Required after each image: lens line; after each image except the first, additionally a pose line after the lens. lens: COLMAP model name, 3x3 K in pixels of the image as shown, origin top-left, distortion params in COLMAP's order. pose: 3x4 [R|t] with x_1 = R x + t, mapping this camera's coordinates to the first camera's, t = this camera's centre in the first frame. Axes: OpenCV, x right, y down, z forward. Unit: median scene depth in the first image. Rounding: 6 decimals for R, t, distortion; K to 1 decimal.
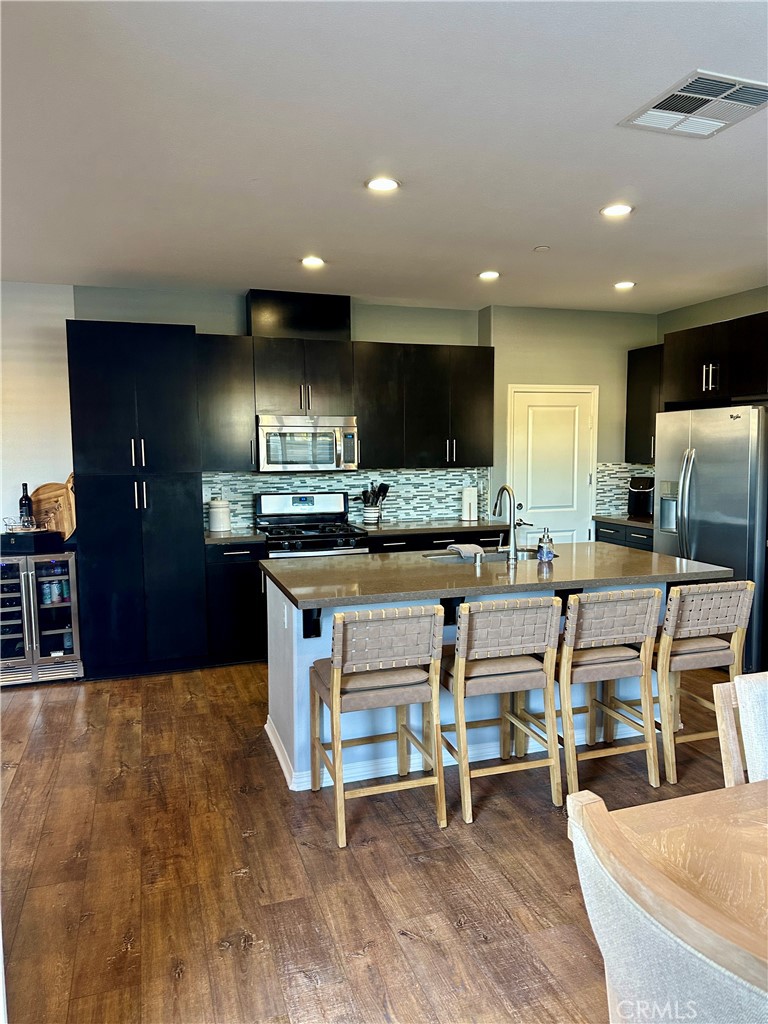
lens RADIAL K [[716.6, 0, 390.0], [0, 716.6, 510.1], [0, 0, 1]] dist [0.115986, -0.166735]
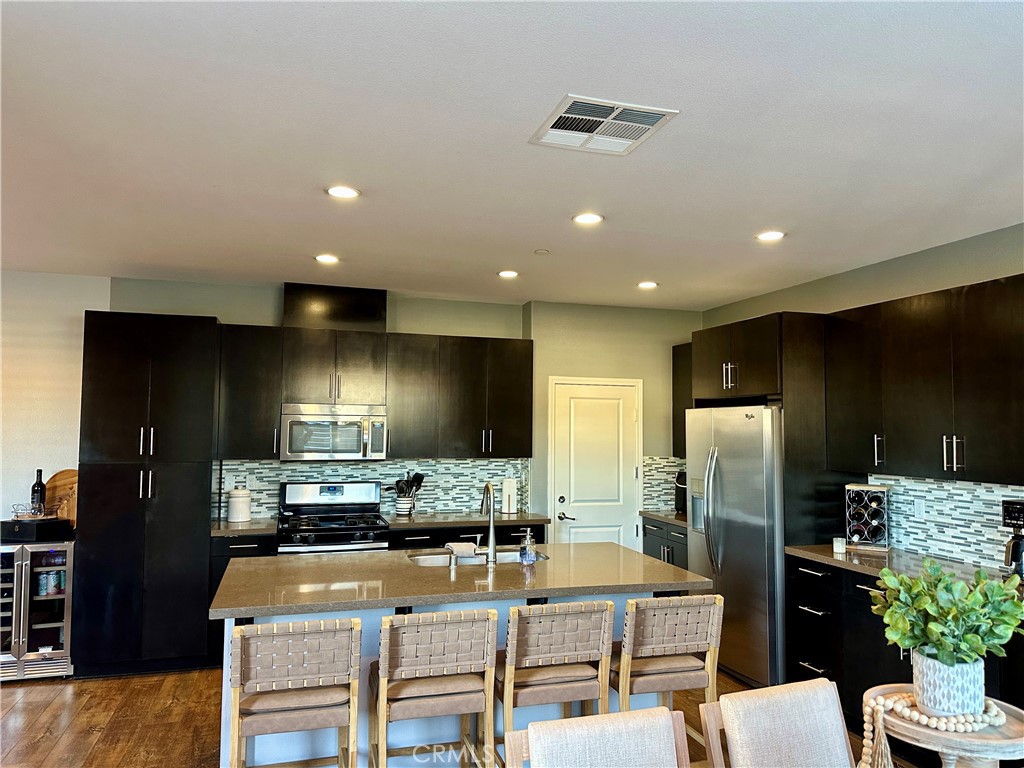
lens RADIAL K [[716.6, 0, 512.0], [0, 716.6, 384.0], [0, 0, 1]] dist [0.115986, -0.166735]
pose [[0.999402, 0.016519, -0.030378, 0.185540], [-0.020765, 0.989175, -0.145265, -0.022445], [0.027650, 0.145809, 0.988926, 0.016942]]
